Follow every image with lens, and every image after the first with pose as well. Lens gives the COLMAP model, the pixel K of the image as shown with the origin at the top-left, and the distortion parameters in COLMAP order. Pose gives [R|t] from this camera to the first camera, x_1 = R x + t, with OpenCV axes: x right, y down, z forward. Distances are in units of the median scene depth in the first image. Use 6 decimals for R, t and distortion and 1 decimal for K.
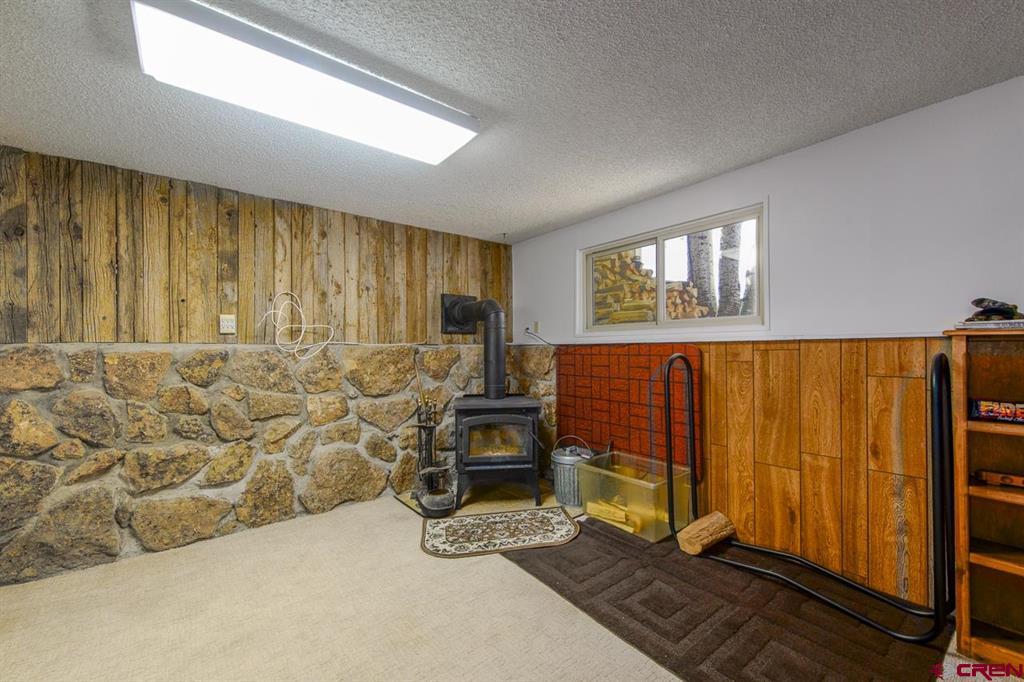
lens RADIAL K [[409.2, 0, 512.0], [0, 409.2, 341.0], [0, 0, 1]] dist [-0.020814, 0.000030]
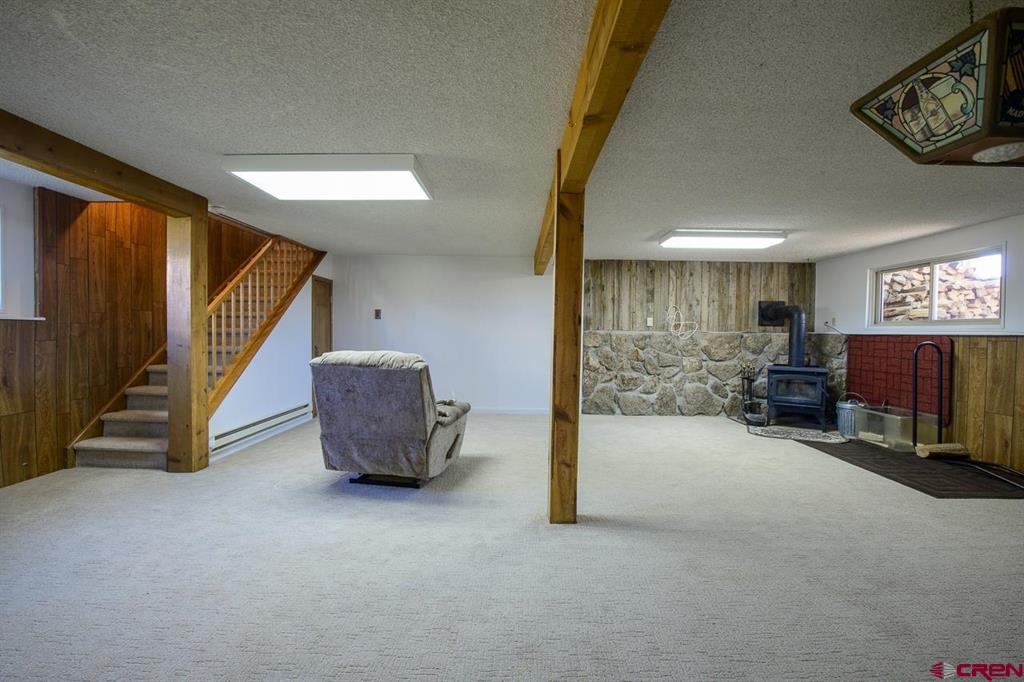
lens RADIAL K [[409.2, 0, 512.0], [0, 409.2, 341.0], [0, 0, 1]] dist [-0.020814, 0.000030]
pose [[0.776611, 0.031295, -0.629203, 0.098944], [-0.006534, 0.999112, 0.041629, -0.023045], [0.629947, -0.028218, 0.776126, -1.033691]]
